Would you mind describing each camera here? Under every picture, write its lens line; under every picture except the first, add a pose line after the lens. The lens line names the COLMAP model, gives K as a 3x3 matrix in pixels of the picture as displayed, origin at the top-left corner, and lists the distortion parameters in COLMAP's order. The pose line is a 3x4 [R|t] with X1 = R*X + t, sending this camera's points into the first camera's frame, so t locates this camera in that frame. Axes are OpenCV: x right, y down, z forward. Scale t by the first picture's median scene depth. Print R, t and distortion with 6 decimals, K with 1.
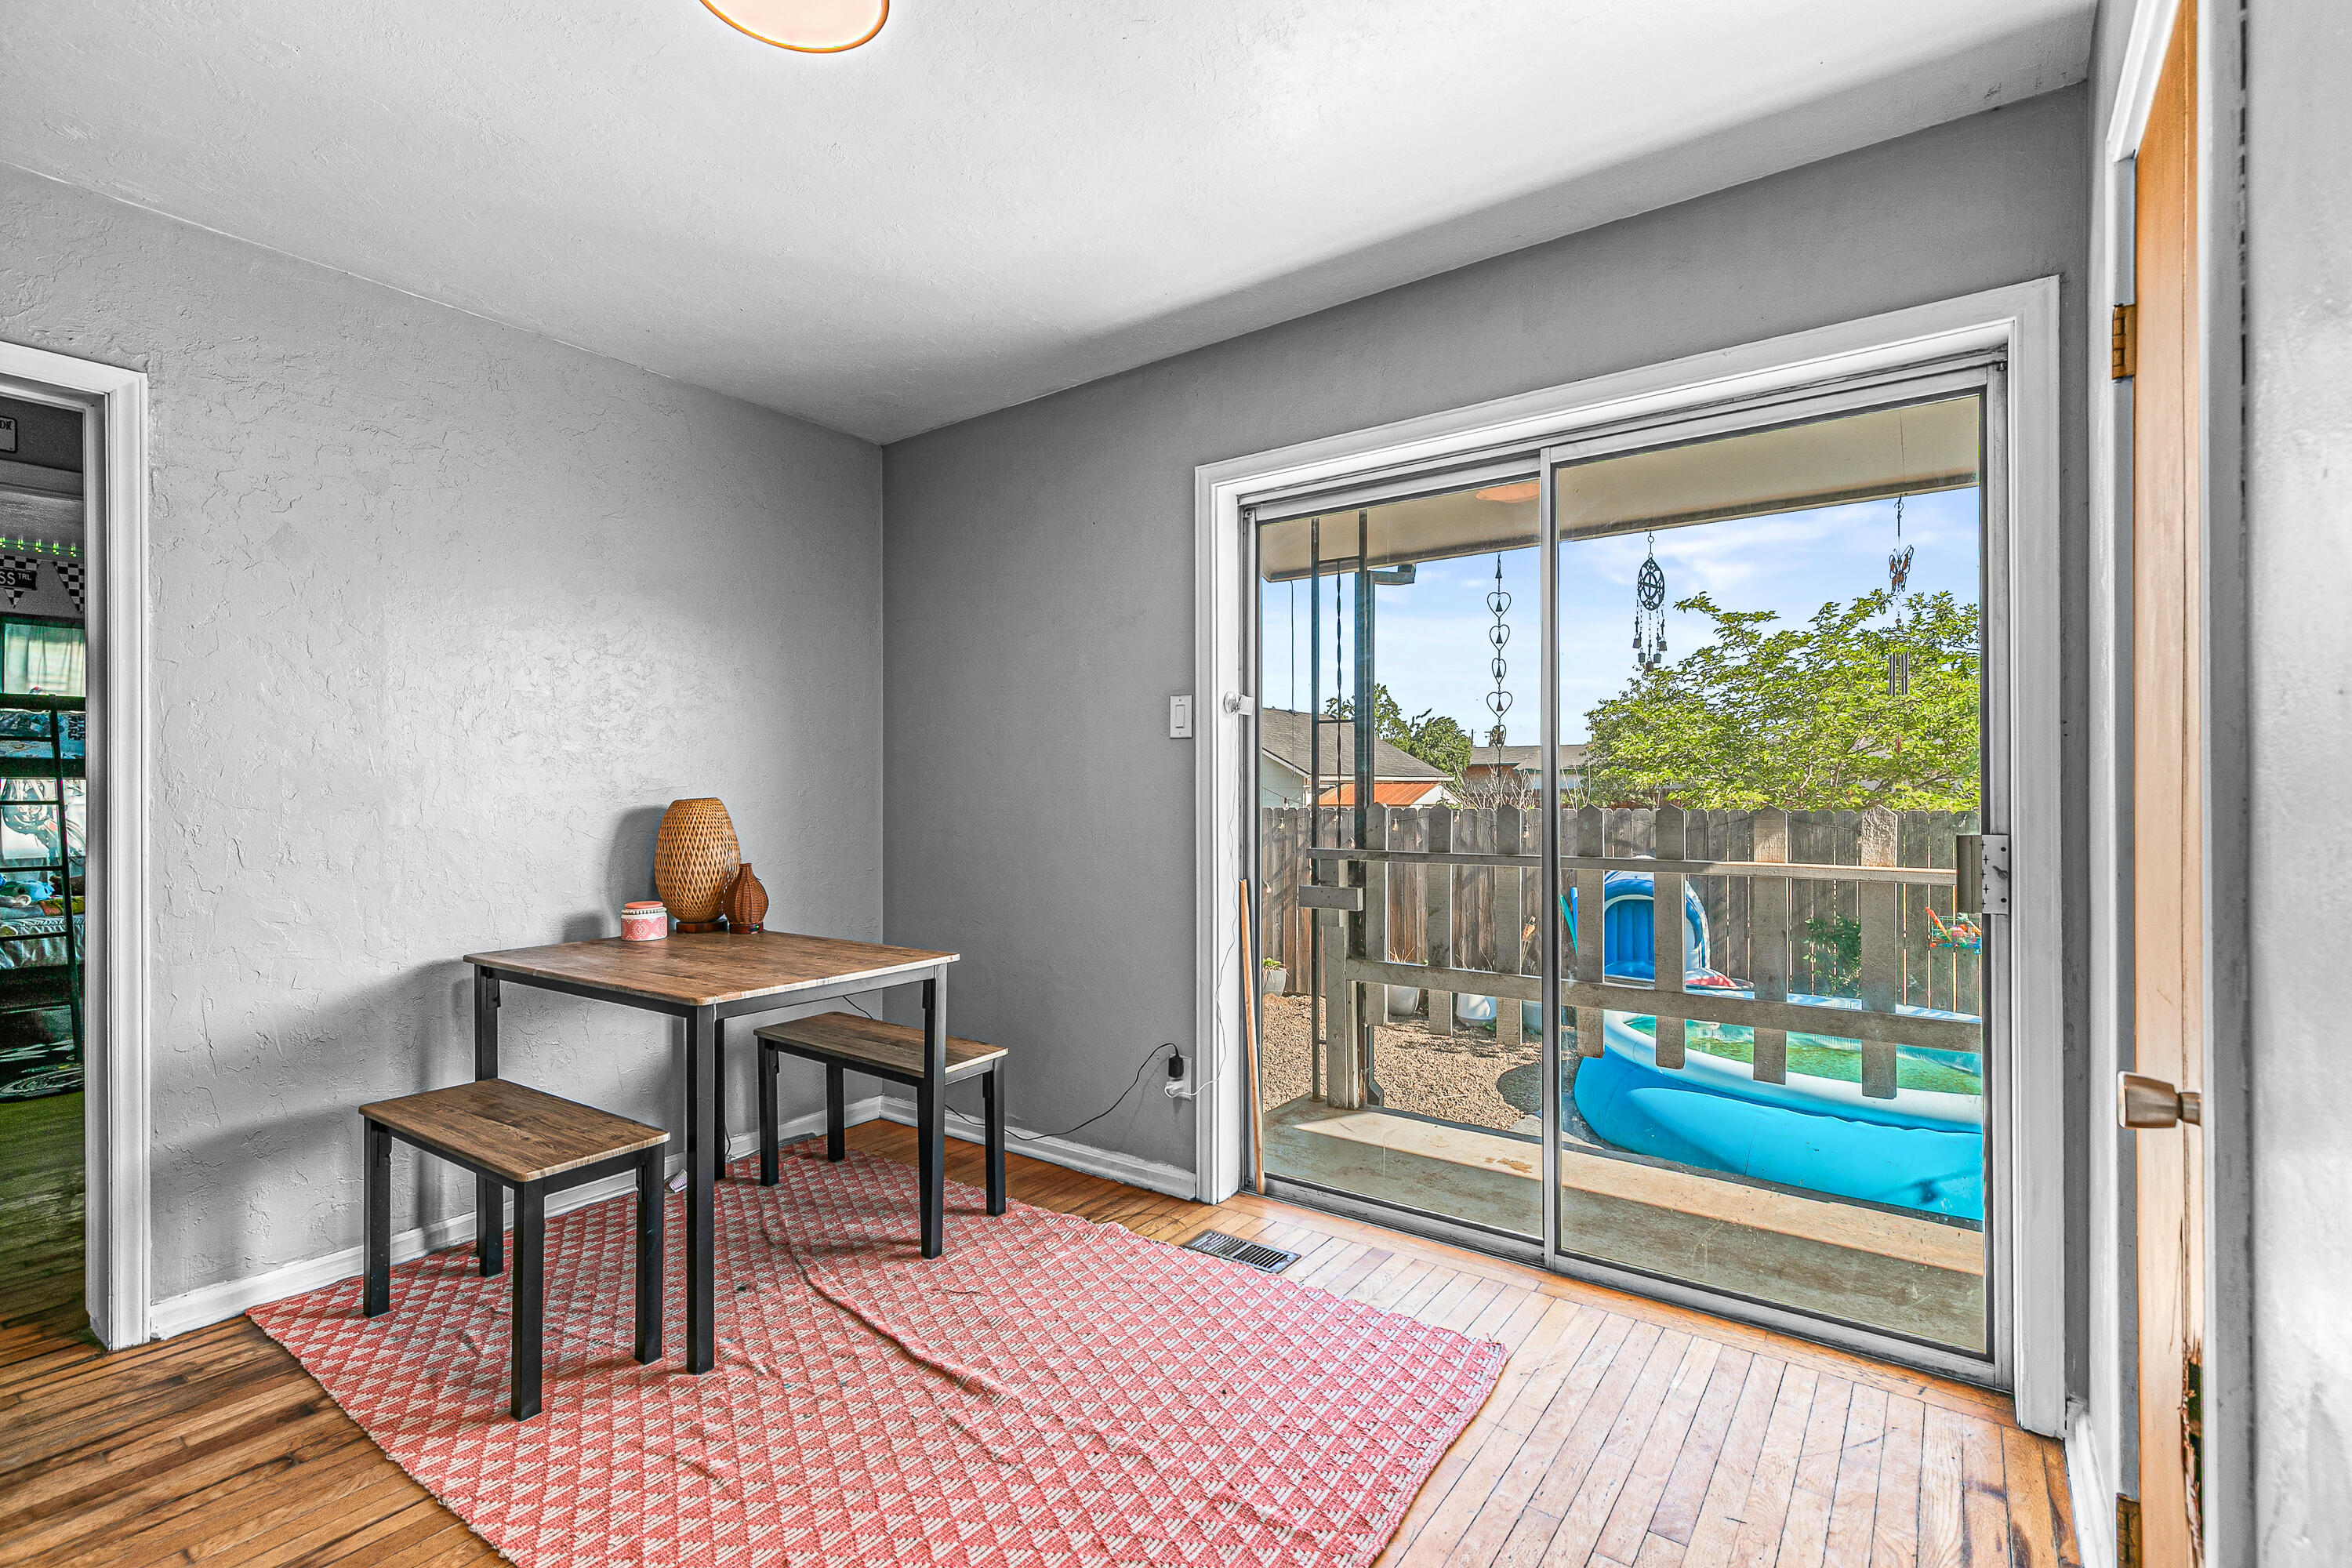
lens RADIAL K [[1077.2, 0, 1194.6], [0, 1077.2, 792.7], [0, 0, 1]] dist [0.012679, -0.001431]
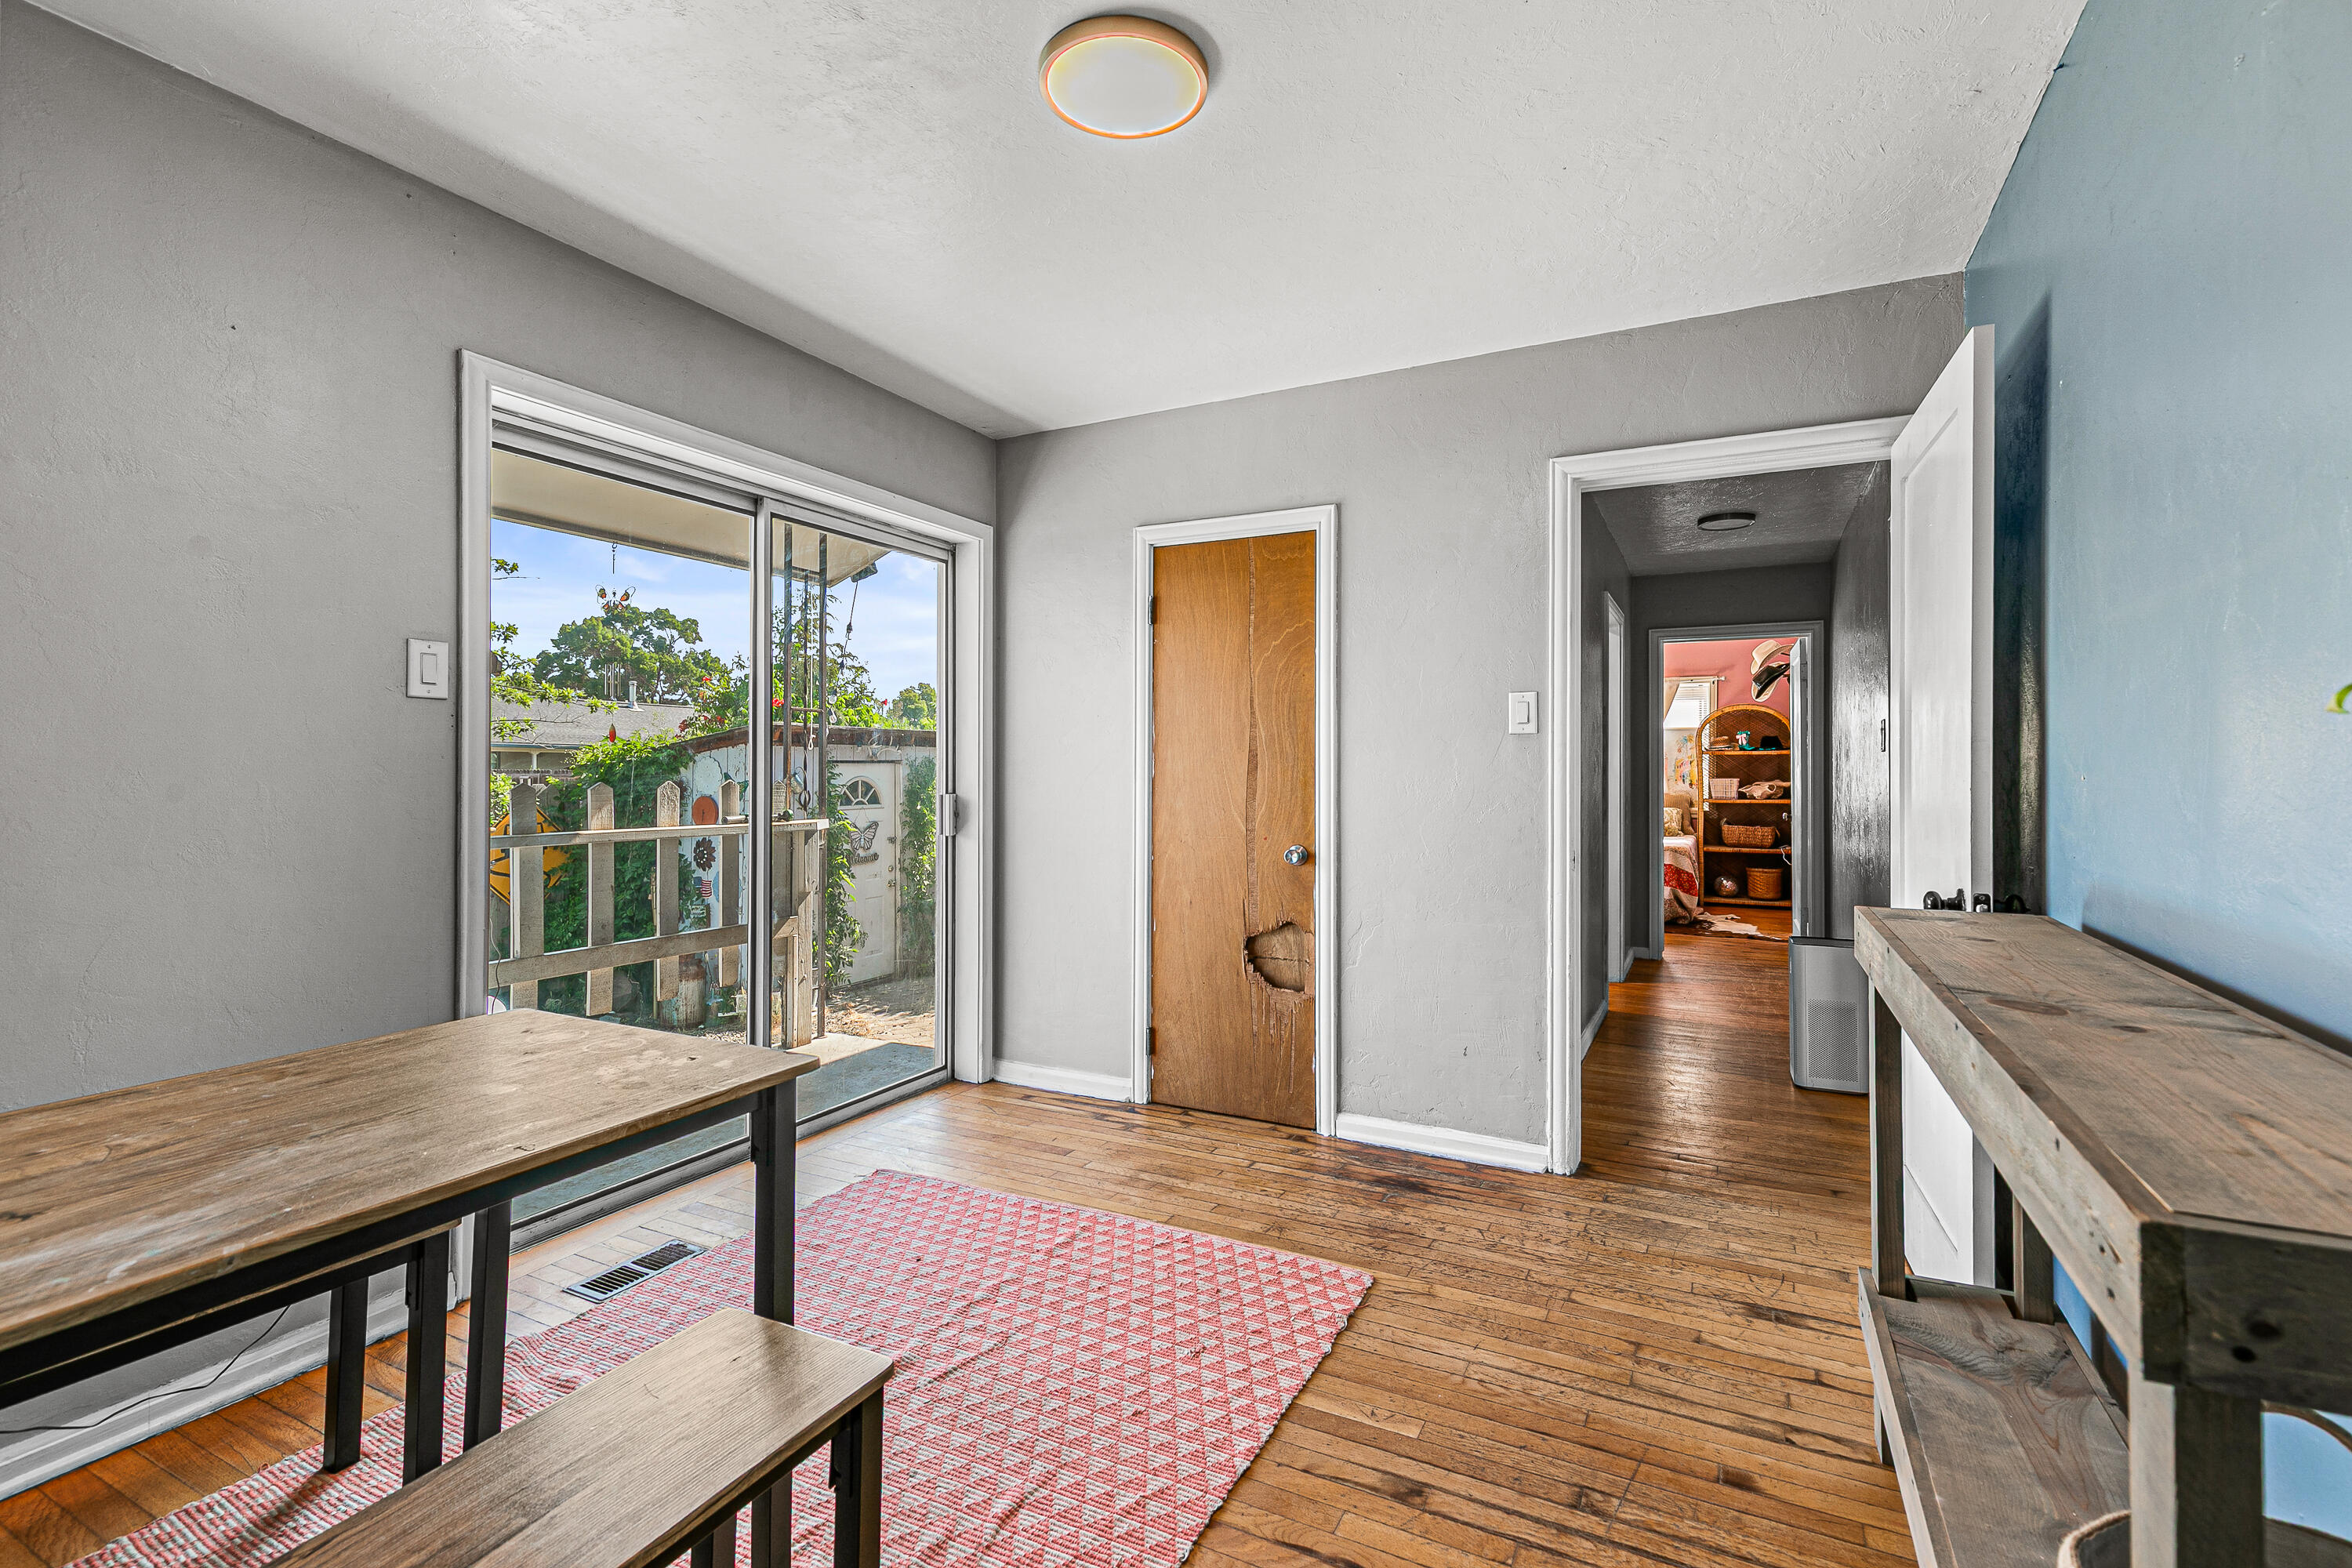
lens RADIAL K [[1077.2, 0, 1186.7], [0, 1077.2, 763.9], [0, 0, 1]] dist [0.012679, -0.001431]
pose [[-0.159210, 0.006756, 0.987222, -0.979674], [-0.000279, 0.999976, -0.006888, -0.000528], [-0.987245, -0.001372, -0.159205, 0.708401]]
